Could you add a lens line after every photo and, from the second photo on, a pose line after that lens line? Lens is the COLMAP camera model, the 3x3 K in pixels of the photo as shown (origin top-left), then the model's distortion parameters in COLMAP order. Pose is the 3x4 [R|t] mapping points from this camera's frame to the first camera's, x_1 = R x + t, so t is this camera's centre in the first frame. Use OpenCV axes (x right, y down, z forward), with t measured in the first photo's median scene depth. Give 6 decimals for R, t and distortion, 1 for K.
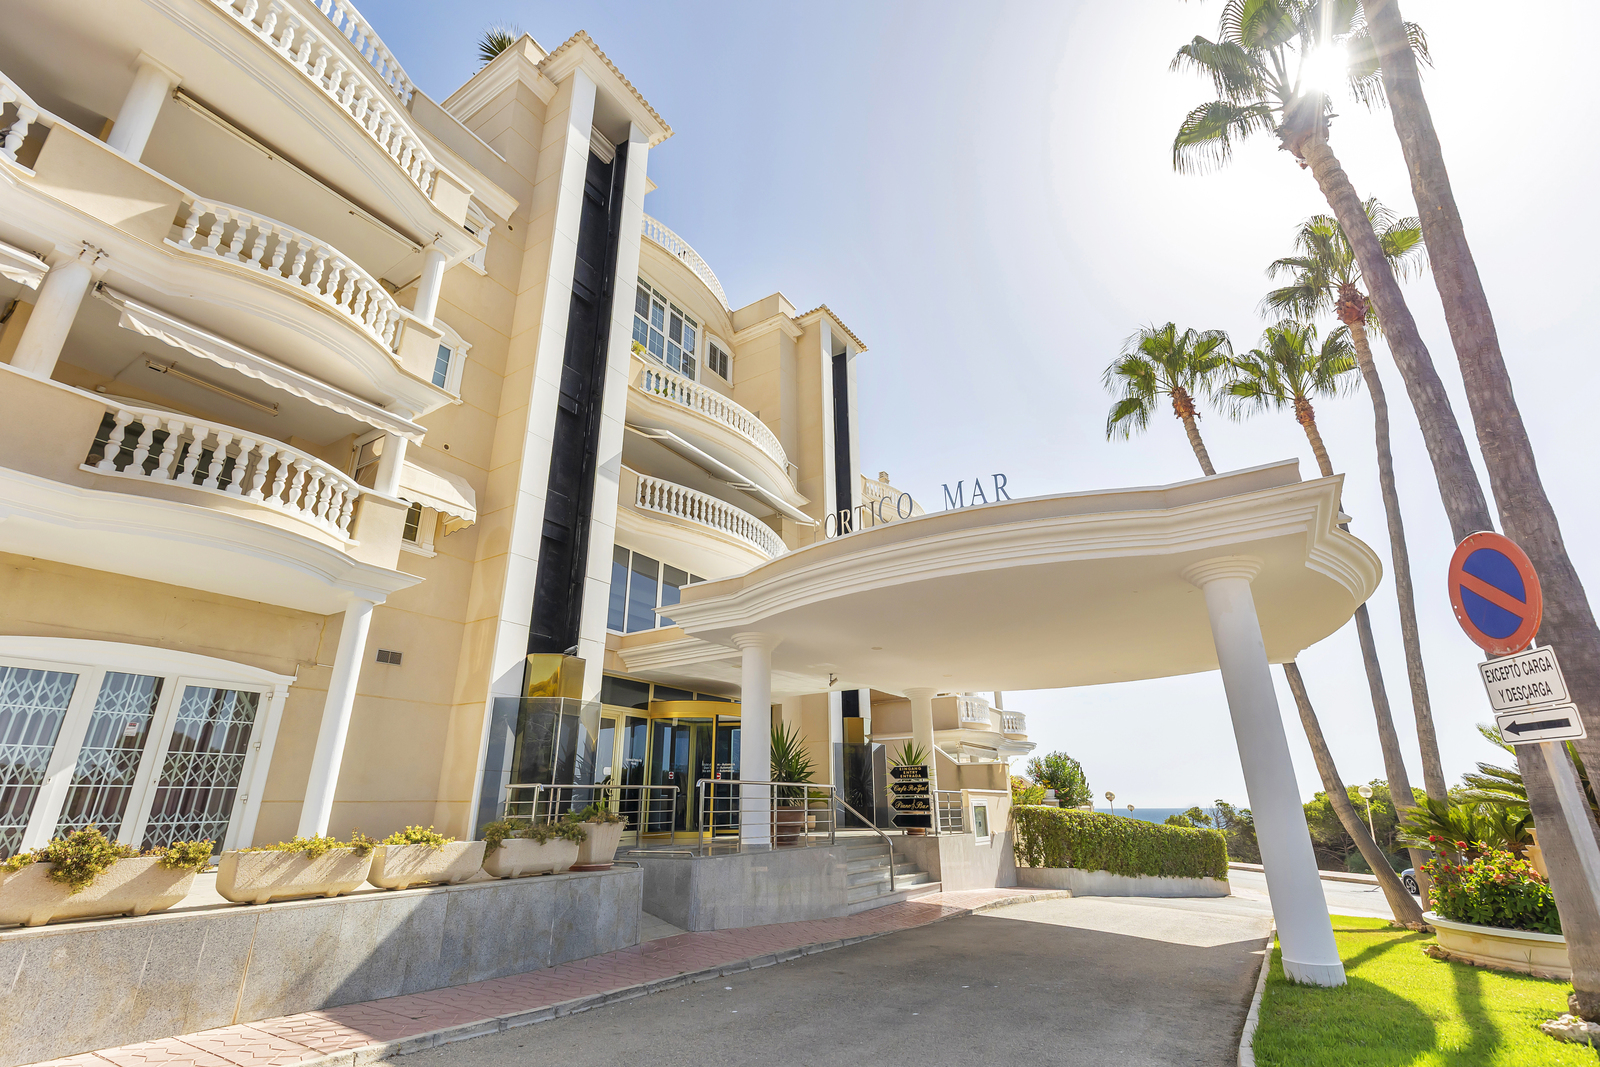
lens RADIAL K [[713.2, 0, 800.0], [0, 713.2, 533.5], [0, 0, 1]] dist [0.012546, -0.000168]
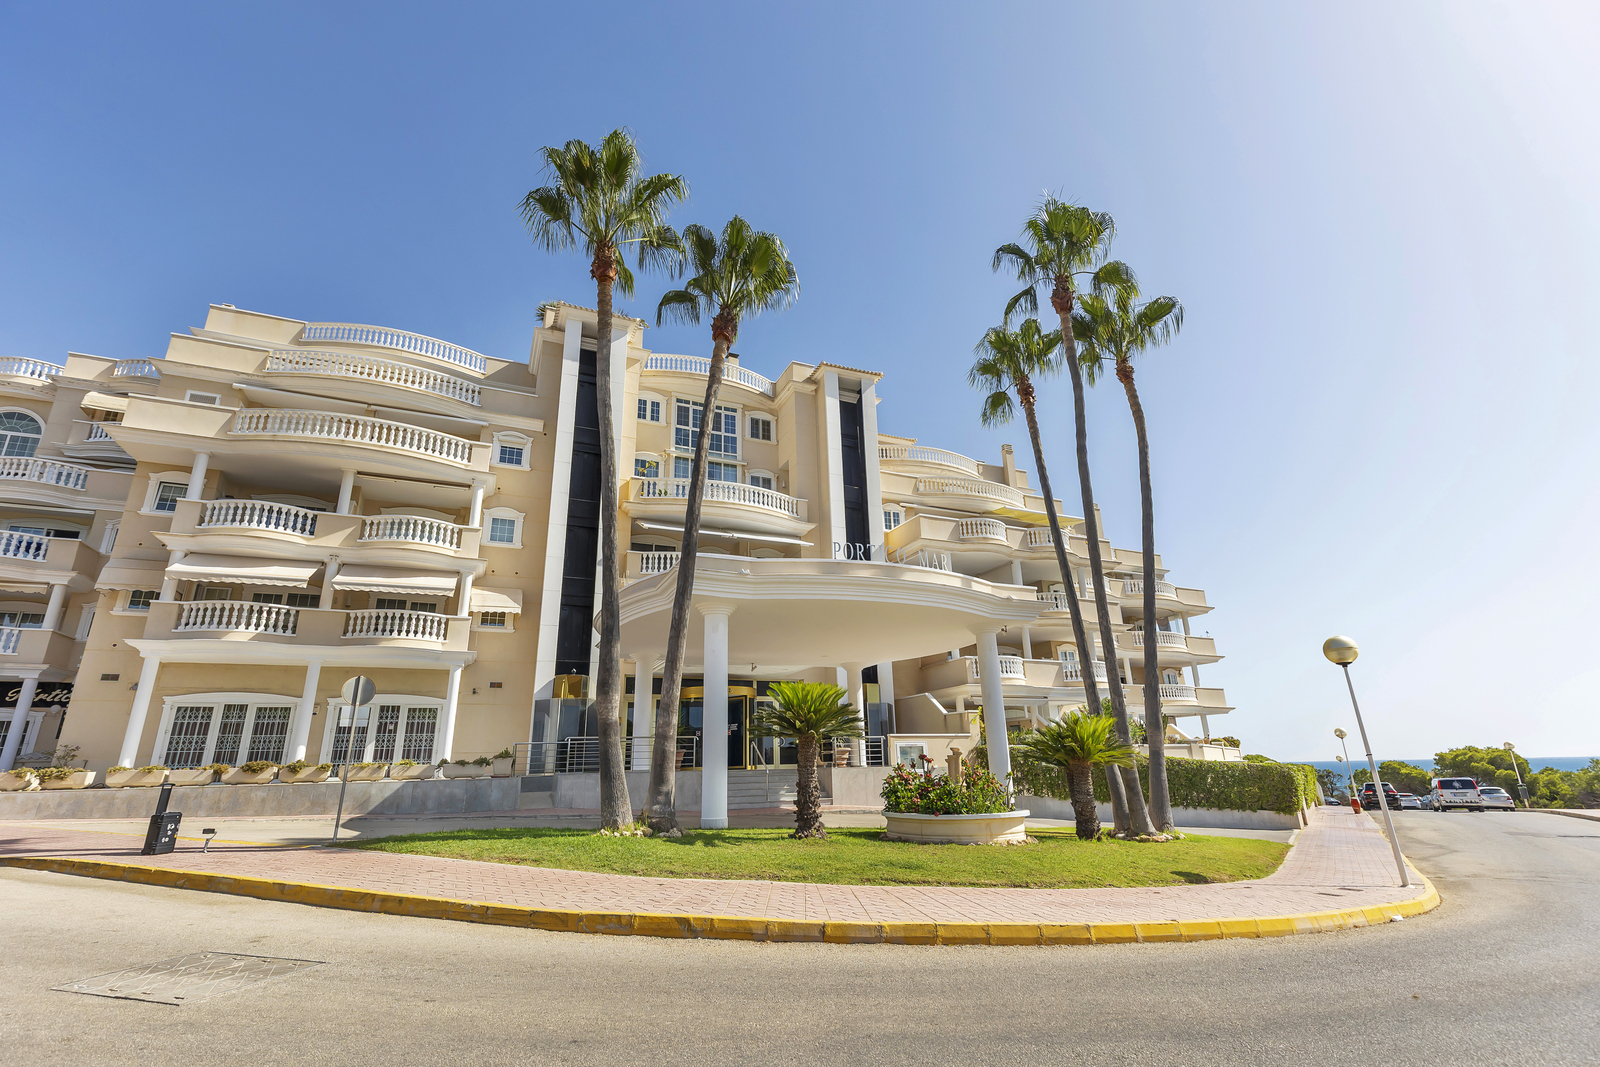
lens RADIAL K [[713.2, 0, 800.0], [0, 713.2, 533.5], [0, 0, 1]] dist [0.012546, -0.000168]
pose [[0.829308, -0.187401, -0.526431, 1.357127], [0.216767, 0.976205, -0.006033, -0.055142], [0.515035, -0.109109, 0.850196, -0.273787]]
